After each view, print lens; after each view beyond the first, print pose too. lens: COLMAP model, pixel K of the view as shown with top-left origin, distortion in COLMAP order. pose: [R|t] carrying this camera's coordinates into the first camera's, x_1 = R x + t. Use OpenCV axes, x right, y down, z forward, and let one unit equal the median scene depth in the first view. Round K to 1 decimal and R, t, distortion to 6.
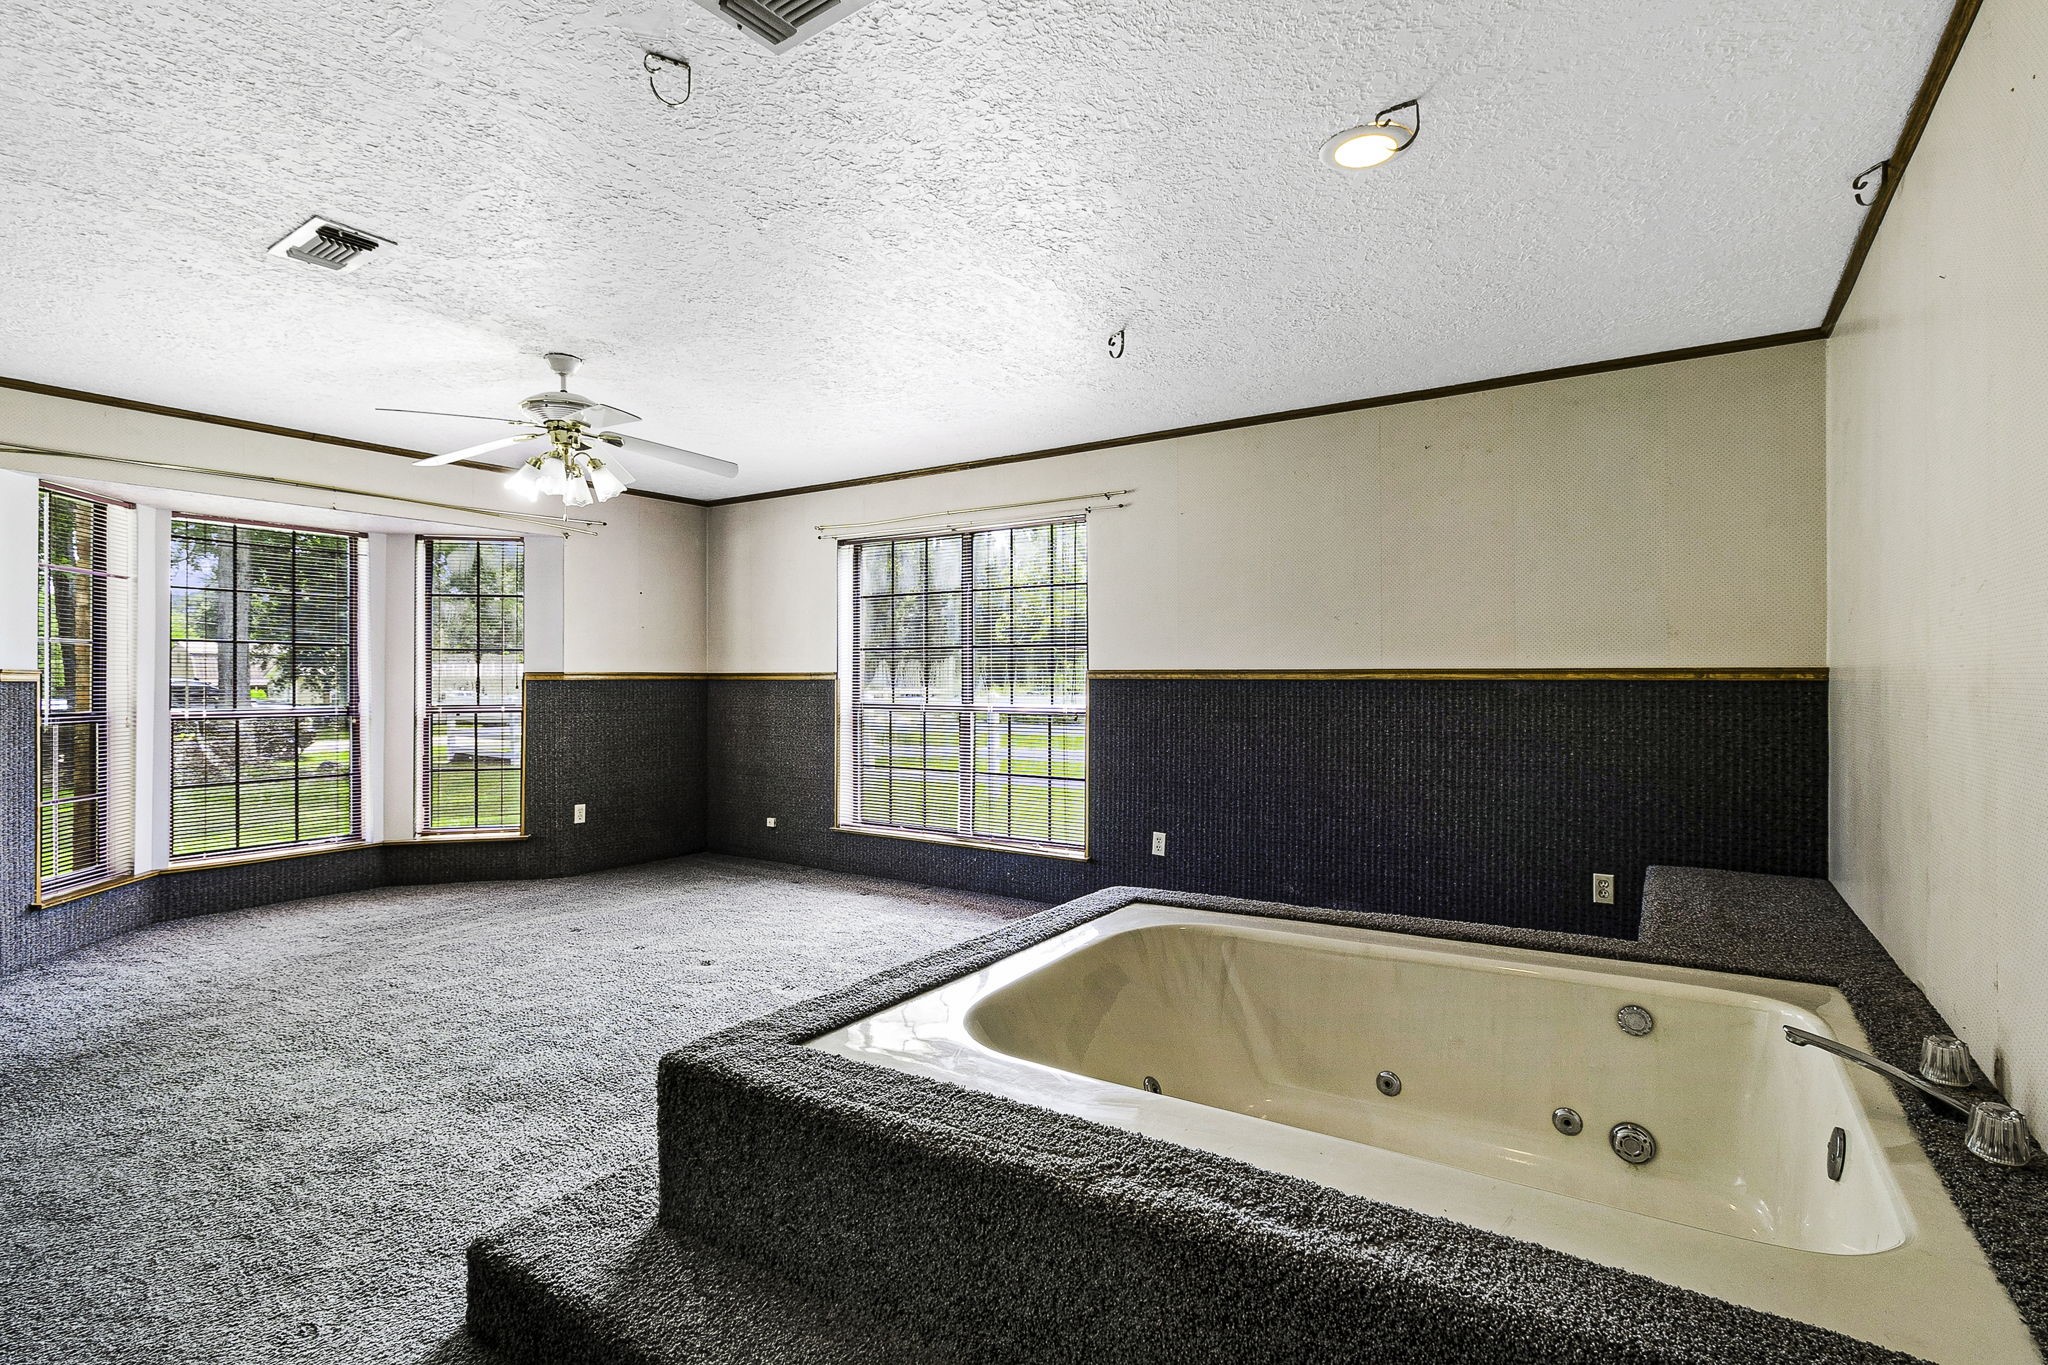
lens RADIAL K [[998.3, 0, 1024.5], [0, 998.3, 673.7], [0, 0, 1]] dist [-0.001282, -0.000257]
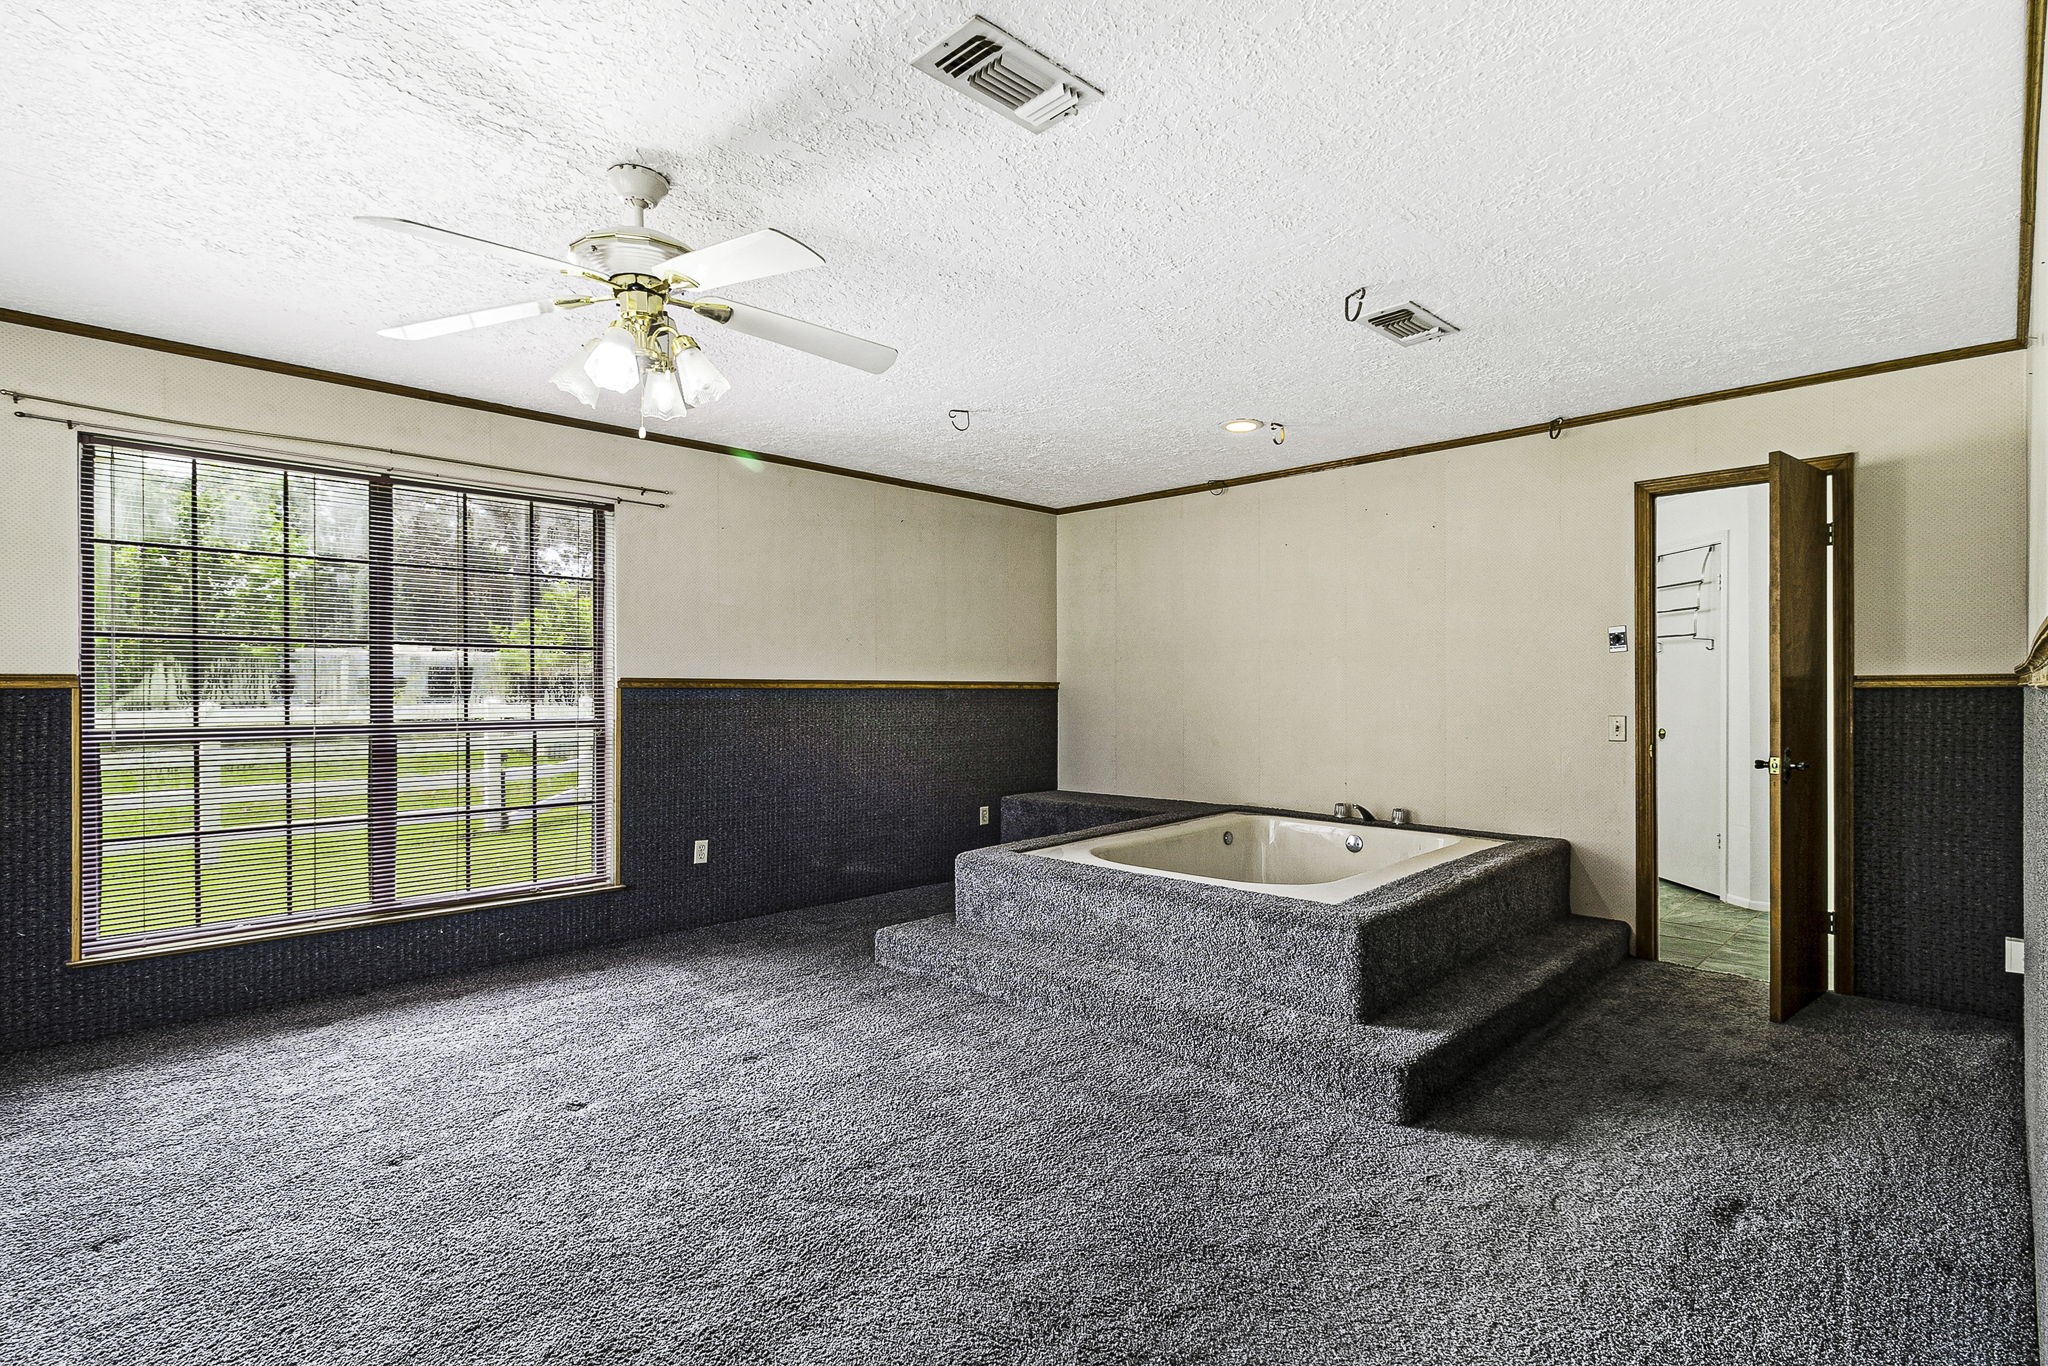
lens RADIAL K [[998.3, 0, 1024.5], [0, 998.3, 674.2], [0, 0, 1]] dist [-0.001282, -0.000257]
pose [[0.151655, 0.018469, 0.988261, -0.780269], [-0.002123, 0.999829, -0.018359, 0.009480], [-0.988431, 0.000687, 0.151668, 0.509292]]
